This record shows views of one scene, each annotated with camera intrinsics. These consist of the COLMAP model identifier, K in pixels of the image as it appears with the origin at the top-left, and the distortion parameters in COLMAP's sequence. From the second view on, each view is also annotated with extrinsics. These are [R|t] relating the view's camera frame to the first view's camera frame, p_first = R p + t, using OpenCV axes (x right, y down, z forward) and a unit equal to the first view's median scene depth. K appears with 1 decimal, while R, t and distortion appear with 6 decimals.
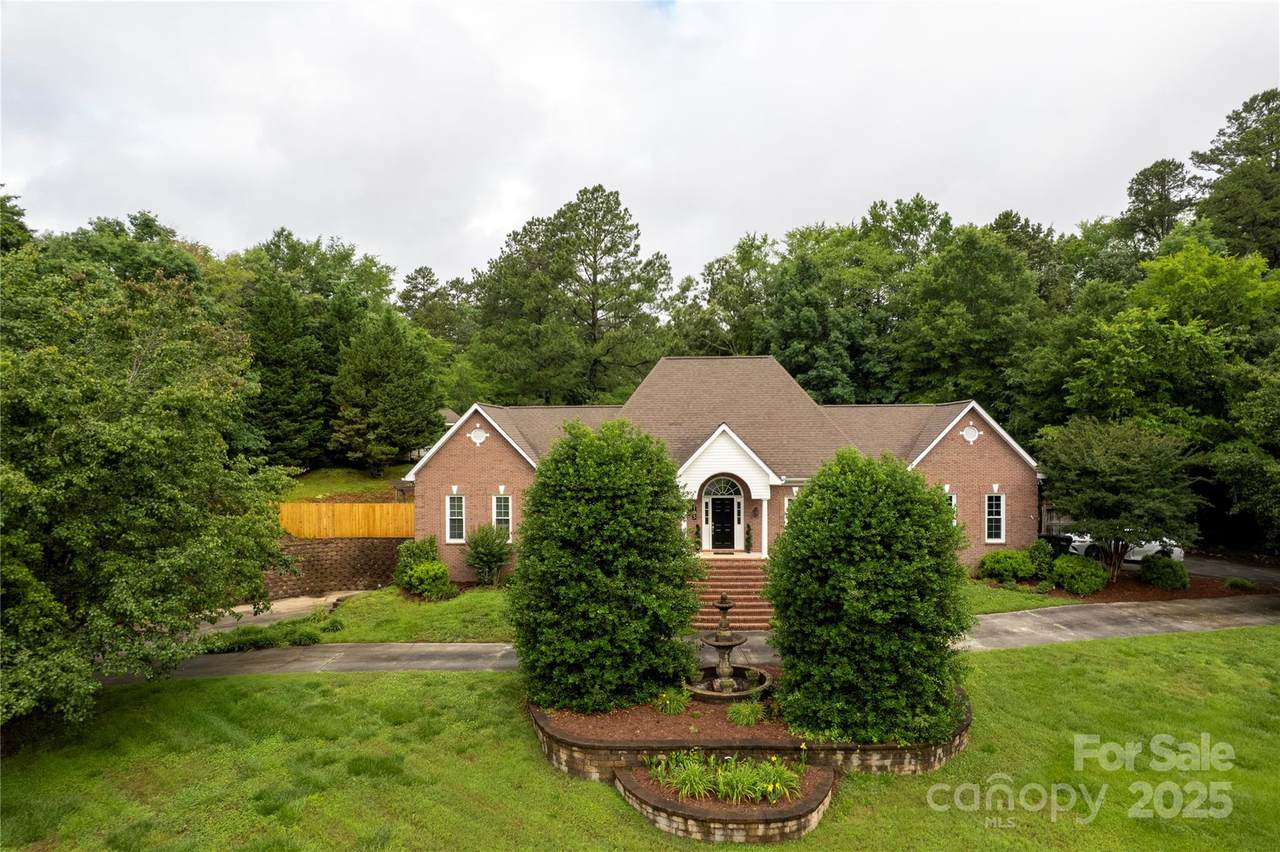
lens RADIAL K [[817.1, 0, 644.1], [0, 817.1, 437.8], [0, 0, 1]] dist [-0.059387, 0.046383]
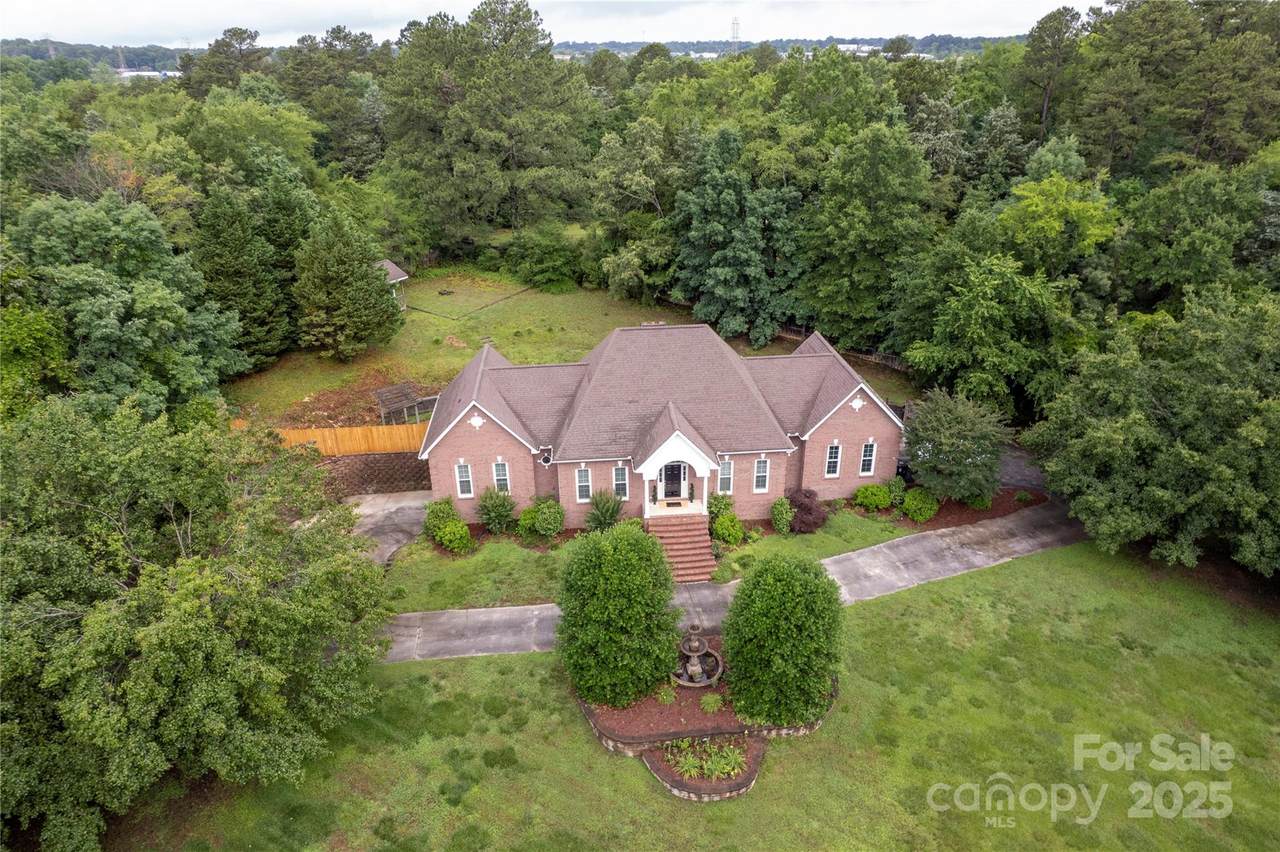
lens RADIAL K [[817.1, 0, 644.1], [0, 817.1, 437.8], [0, 0, 1]] dist [-0.059387, 0.046383]
pose [[0.989767, -0.064999, 0.127027, -0.116157], [0.005662, 0.907413, 0.420202, -0.525384], [-0.142578, -0.415183, 0.898496, -0.171036]]
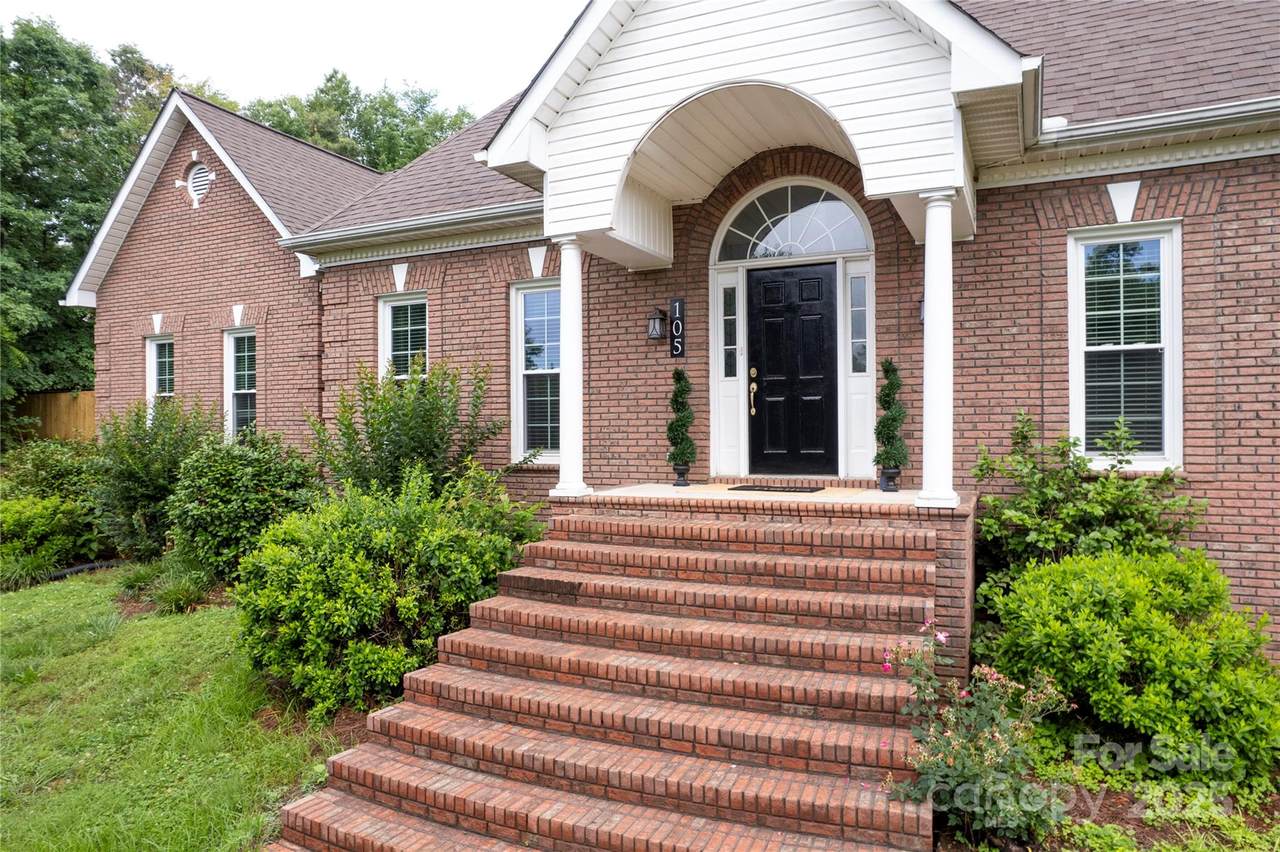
lens RADIAL K [[817.1, 0, 644.1], [0, 817.1, 437.8], [0, 0, 1]] dist [-0.059387, 0.046383]
pose [[0.930754, 0.004225, -0.365622, 0.145244], [-0.002411, 0.999982, 0.005416, 0.123894], [0.365639, -0.004160, 0.930748, 0.755146]]
